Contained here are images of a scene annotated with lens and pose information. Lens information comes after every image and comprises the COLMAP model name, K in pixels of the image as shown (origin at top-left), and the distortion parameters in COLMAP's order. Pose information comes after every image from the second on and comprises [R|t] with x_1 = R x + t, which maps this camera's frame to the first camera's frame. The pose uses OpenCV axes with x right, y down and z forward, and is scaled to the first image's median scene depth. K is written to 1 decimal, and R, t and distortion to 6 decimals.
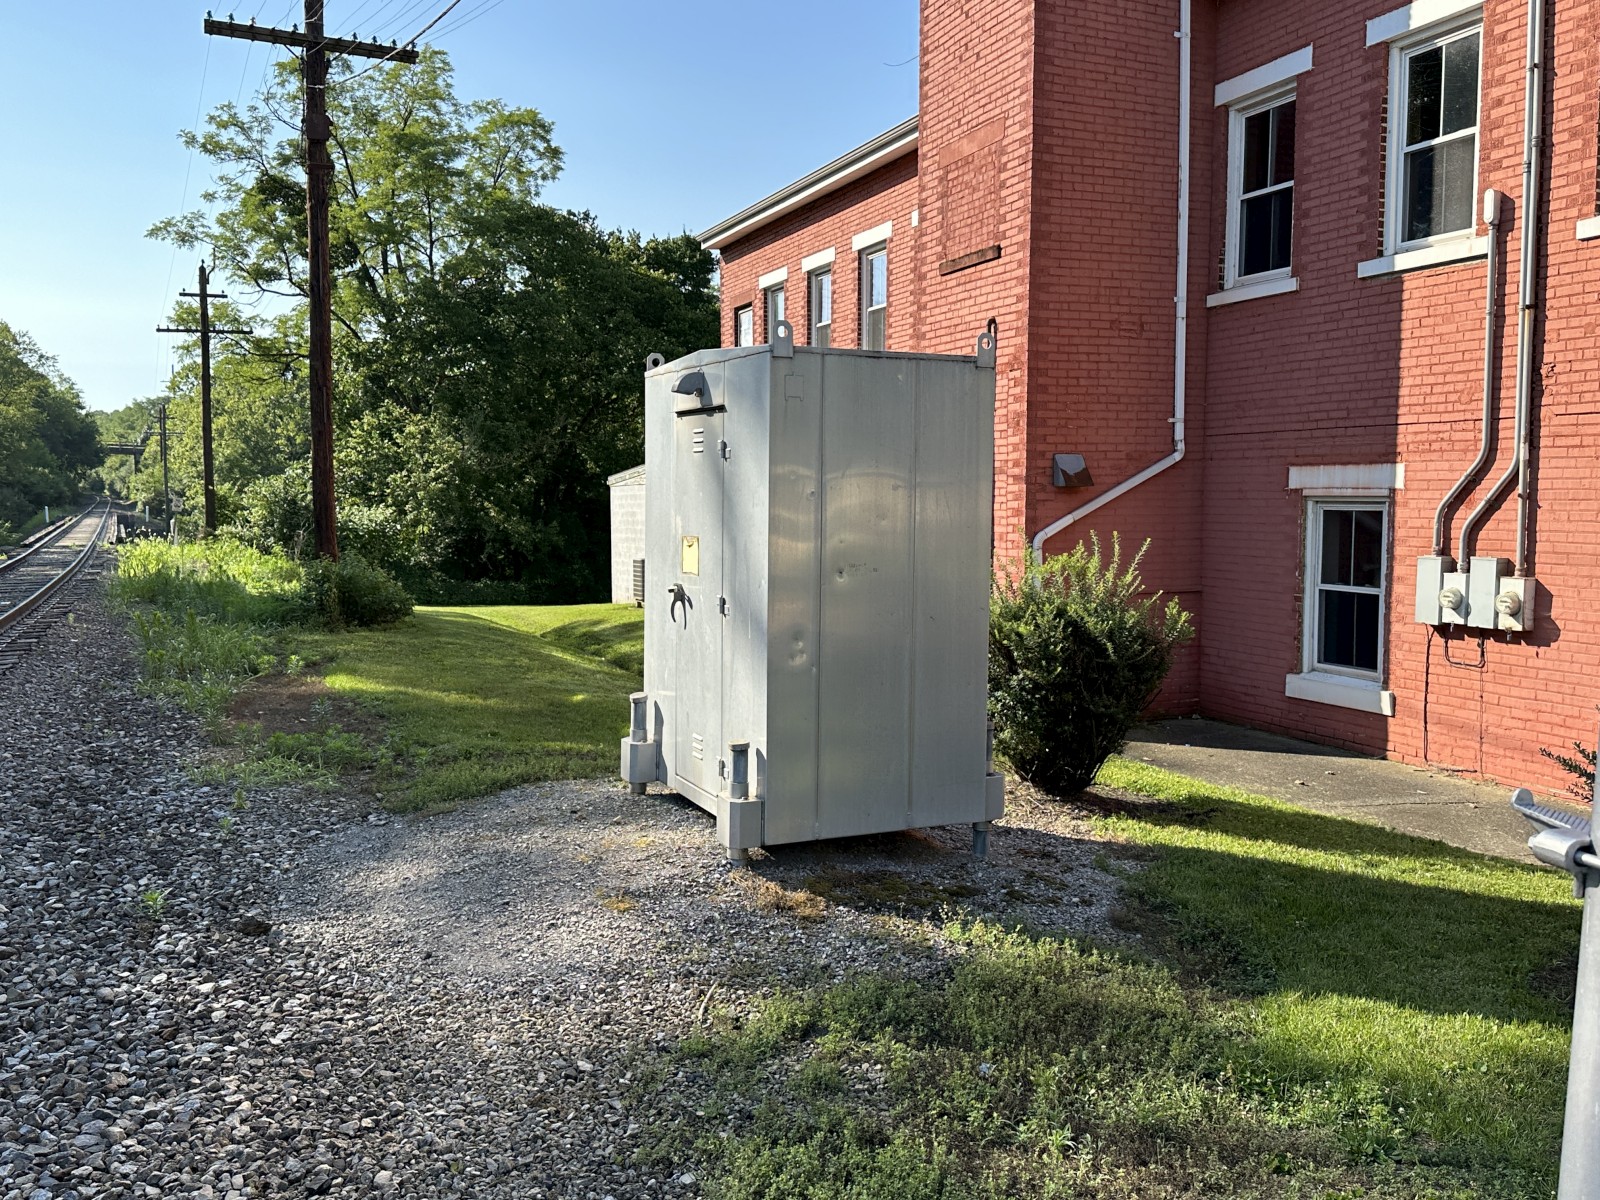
lens RADIAL K [[1353.3, 0, 813.7], [0, 1353.3, 605.6], [0, 0, 1]] dist [0.094097, -0.146809]
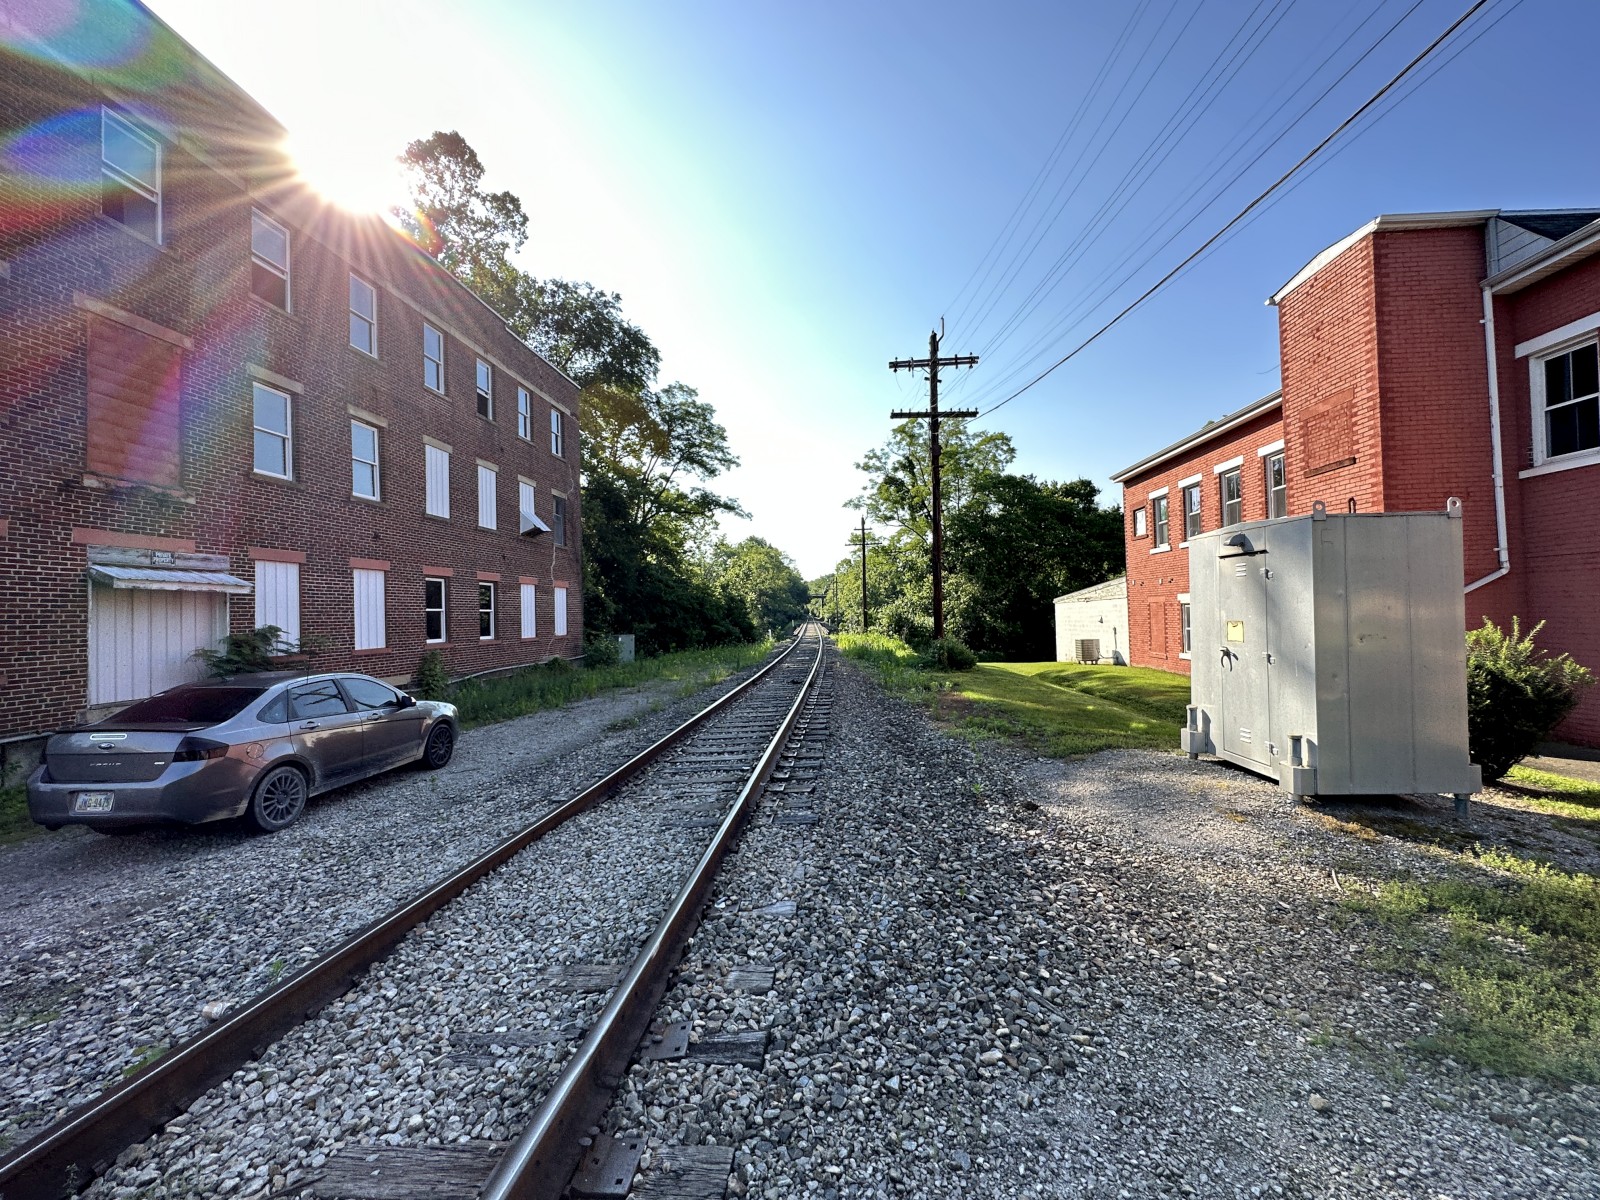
lens RADIAL K [[639.4, 0, 805.7], [0, 639.4, 600.7], [0, 0, 1]] dist [-0.002499, 0.001240]
pose [[0.889521, -0.030251, -0.455891, -0.135830], [-0.014570, 0.995420, -0.094481, 0.007994], [0.456661, 0.090685, 0.885007, -0.036224]]
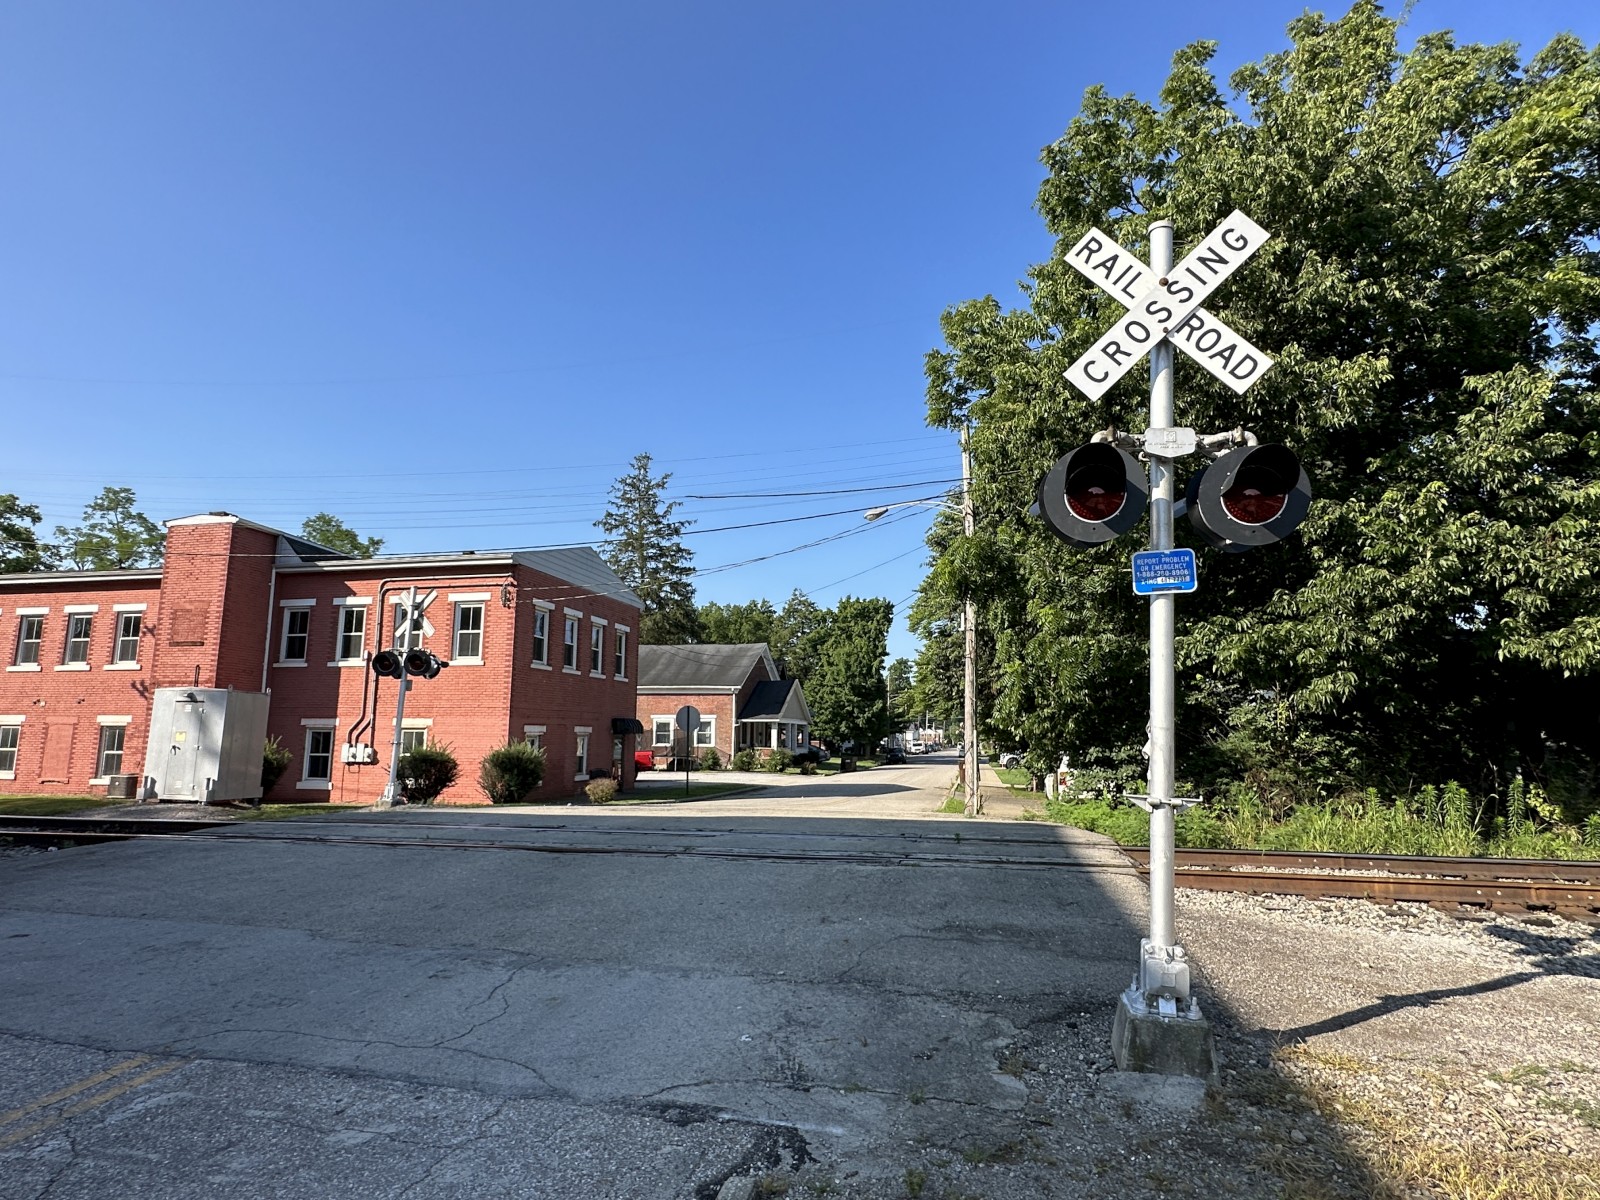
lens RADIAL K [[866.5, 0, 794.3], [0, 866.5, 605.4], [0, 0, 1]] dist [-0.004188, 0.001628]
pose [[0.572742, 0.132017, 0.809035, -0.747135], [0.060342, 0.977479, -0.202222, 0.135531], [-0.817511, 0.164640, 0.551877, -1.259236]]
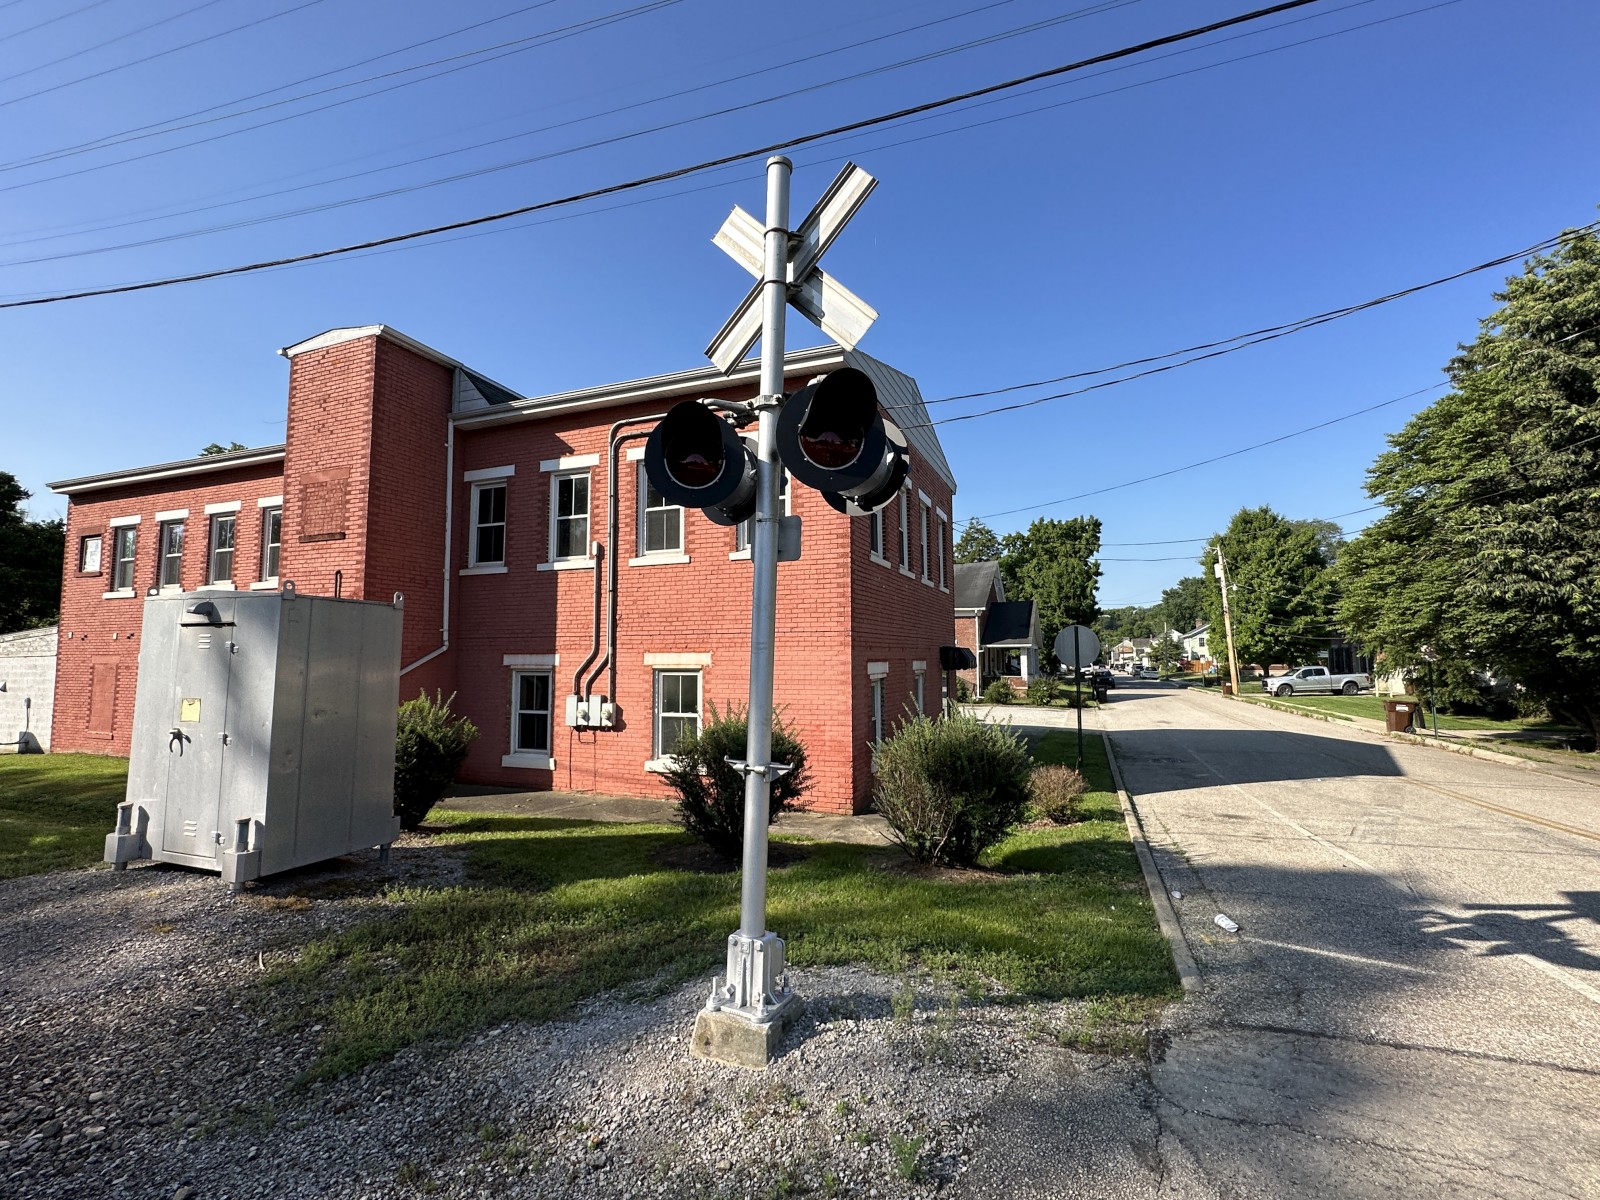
lens RADIAL K [[718.1, 0, 796.7], [0, 718.1, 601.4], [0, 0, 1]] dist [-0.001522, 0.000245]
pose [[0.705616, 0.057242, 0.706278, -0.123402], [0.060820, 0.988161, -0.140851, 0.000076], [-0.705979, 0.142342, 0.693781, -0.096082]]
